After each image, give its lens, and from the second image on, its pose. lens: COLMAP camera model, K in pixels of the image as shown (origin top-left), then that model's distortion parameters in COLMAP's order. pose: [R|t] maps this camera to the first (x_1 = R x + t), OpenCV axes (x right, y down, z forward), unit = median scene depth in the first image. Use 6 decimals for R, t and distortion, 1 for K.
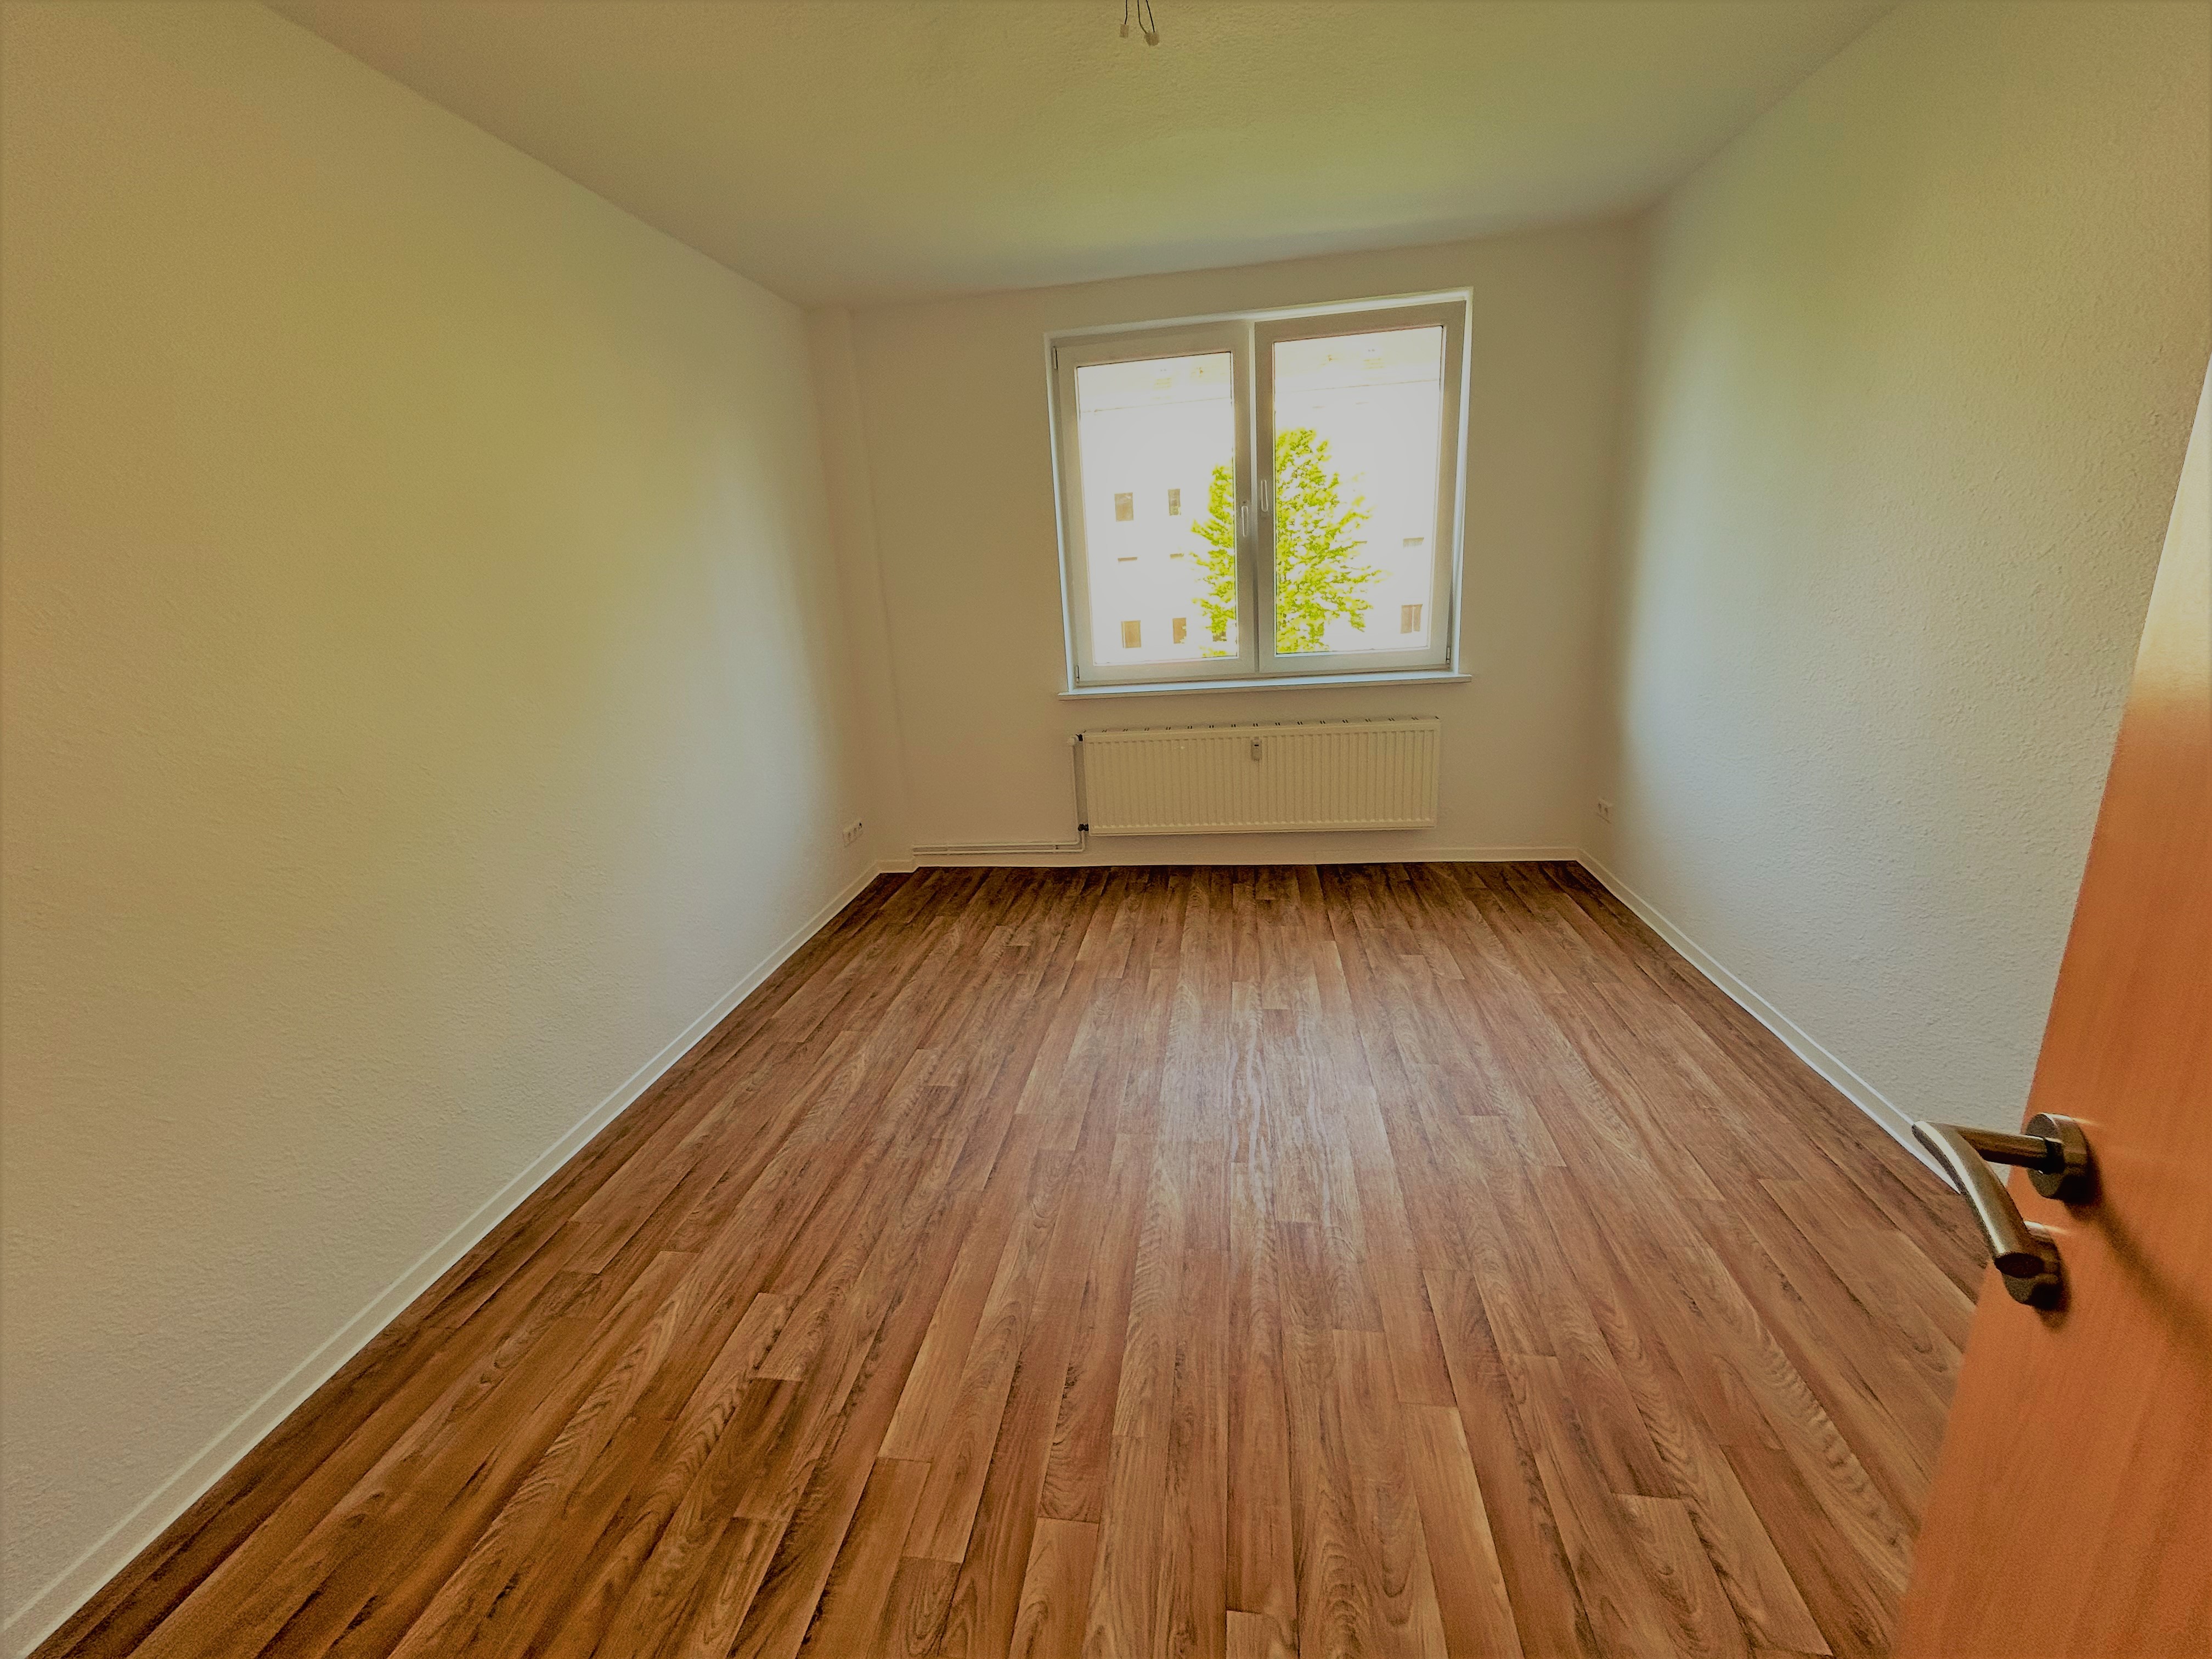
lens RADIAL K [[890.5, 0, 1108.0], [0, 890.5, 827.2], [0, 0, 1]] dist [0.002007, 0.000399]
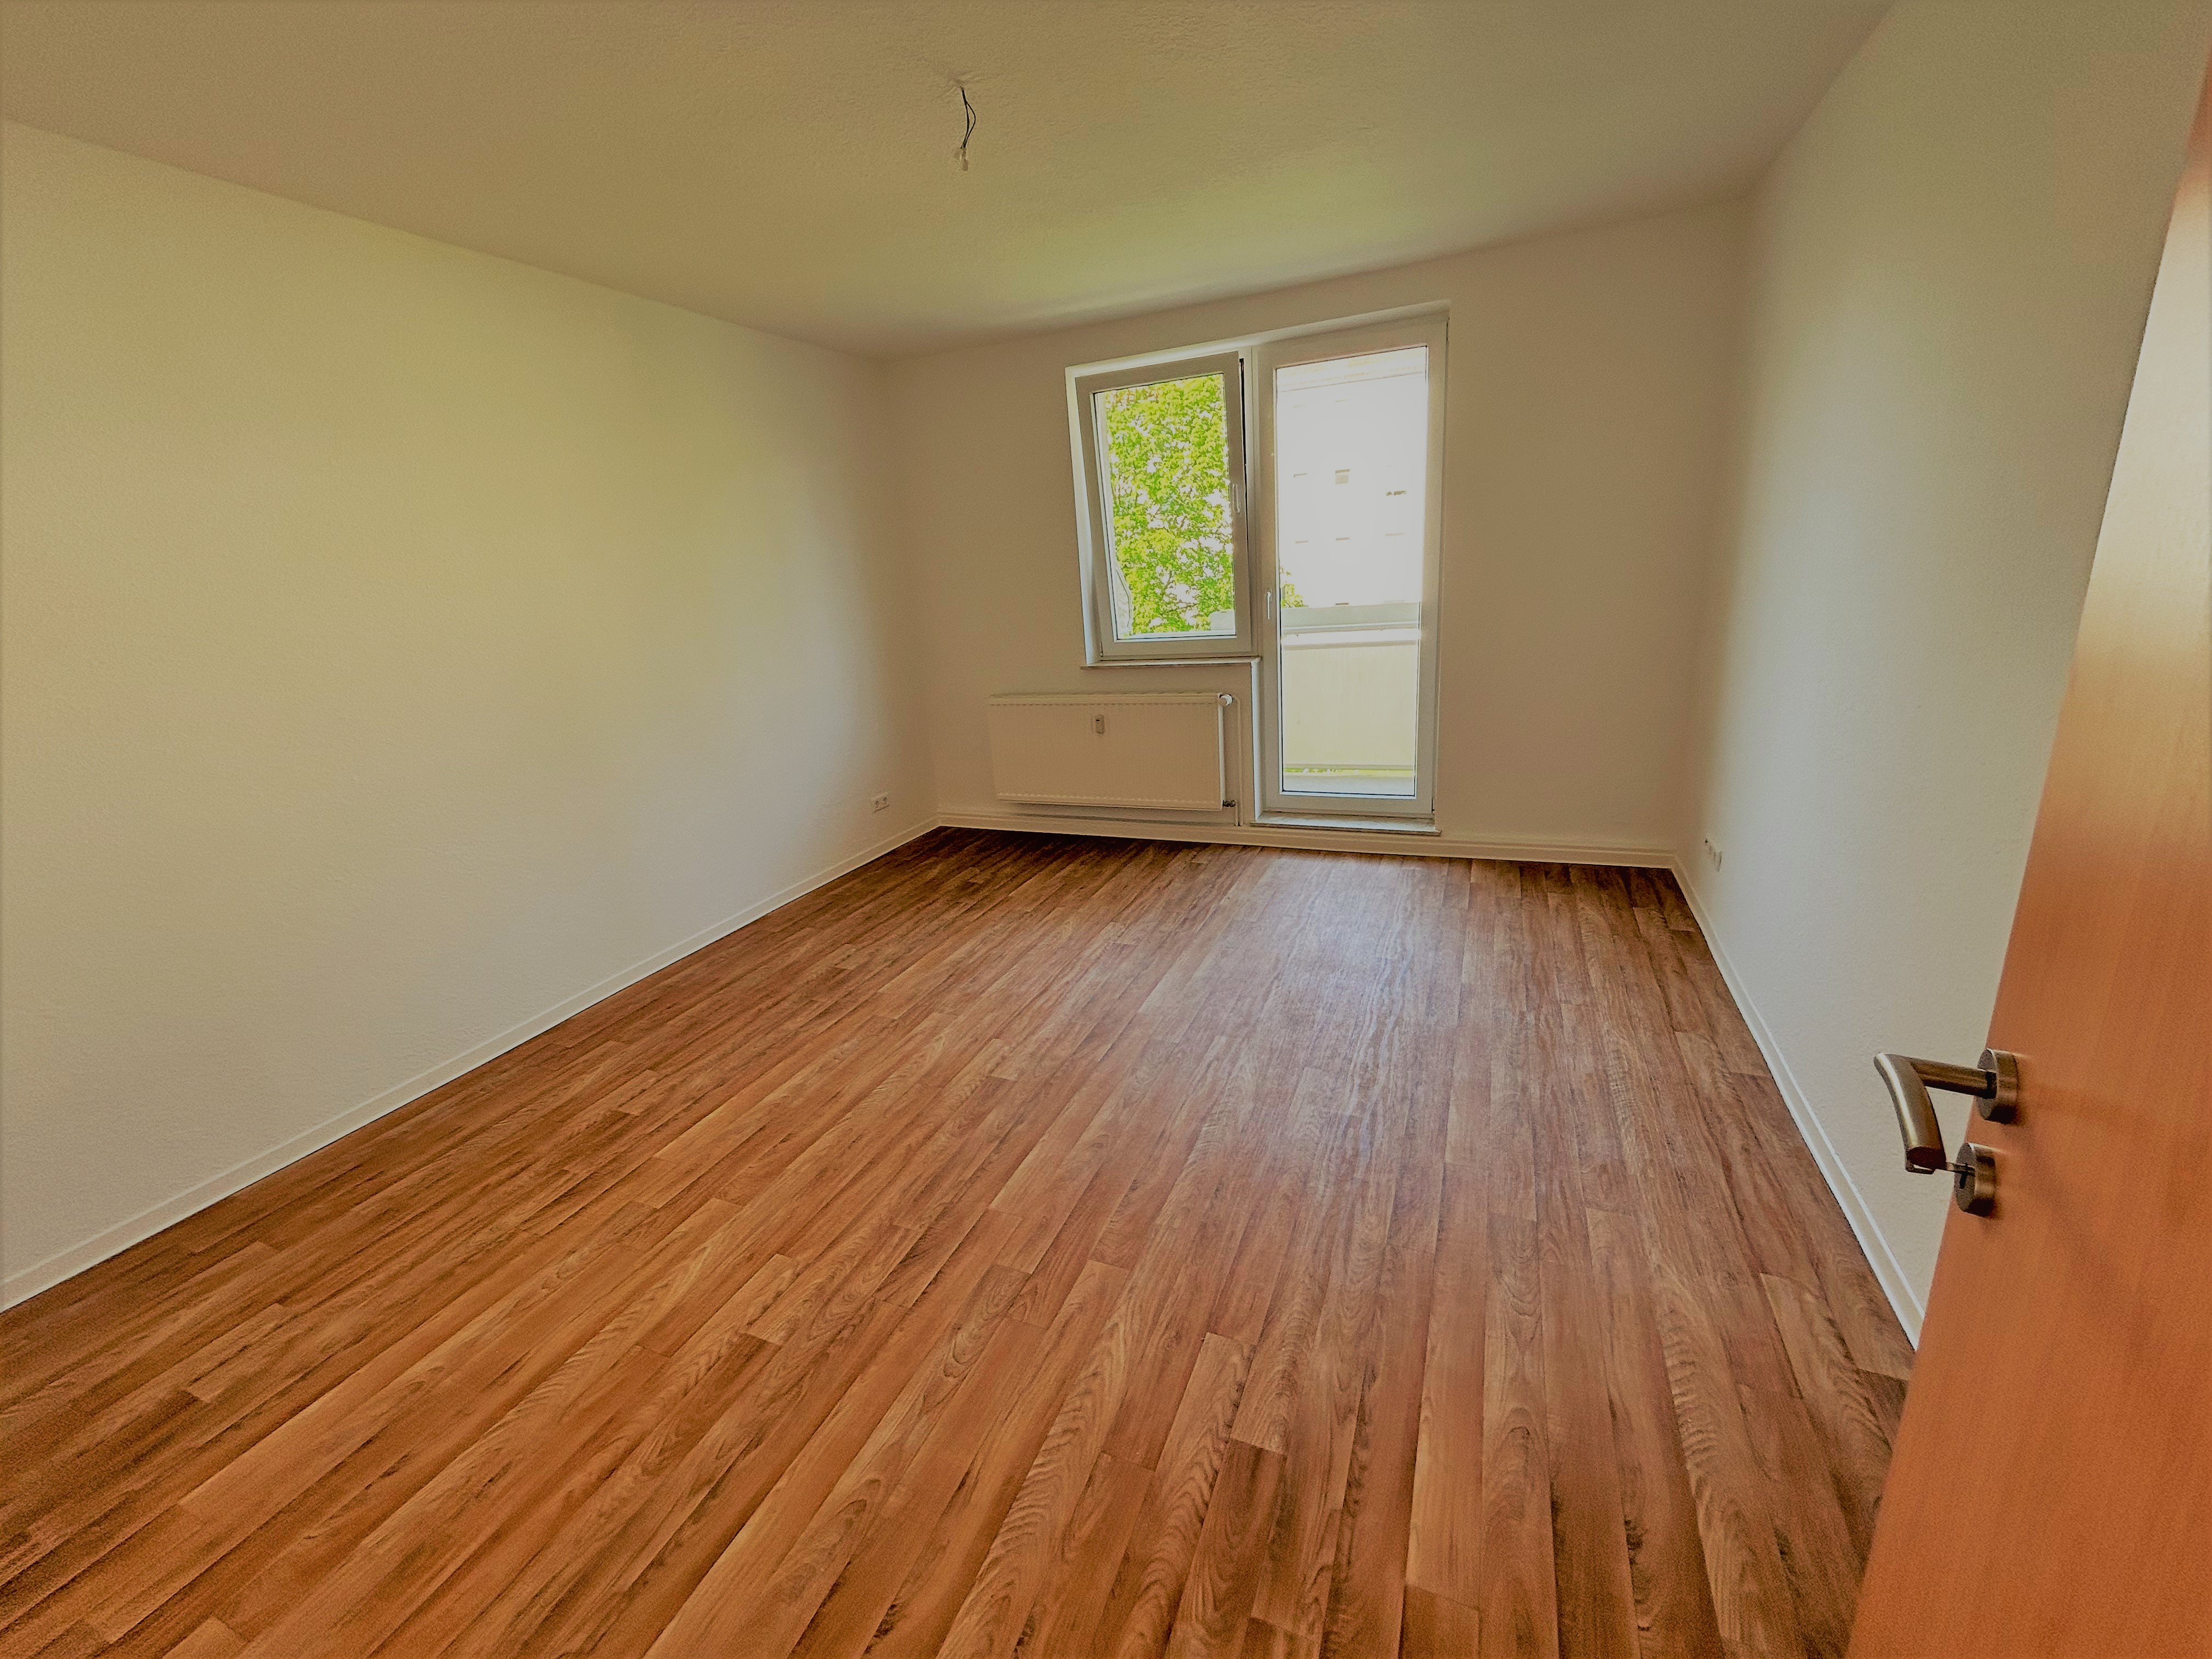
lens RADIAL K [[890.5, 0, 1103.2], [0, 890.5, 831.8], [0, 0, 1]] dist [0.002007, 0.000399]
pose [[0.965727, 0.068688, -0.250305, 0.379989], [-0.063593, 0.997572, 0.028397, 0.018584], [0.251648, -0.011506, 0.967750, -0.137904]]
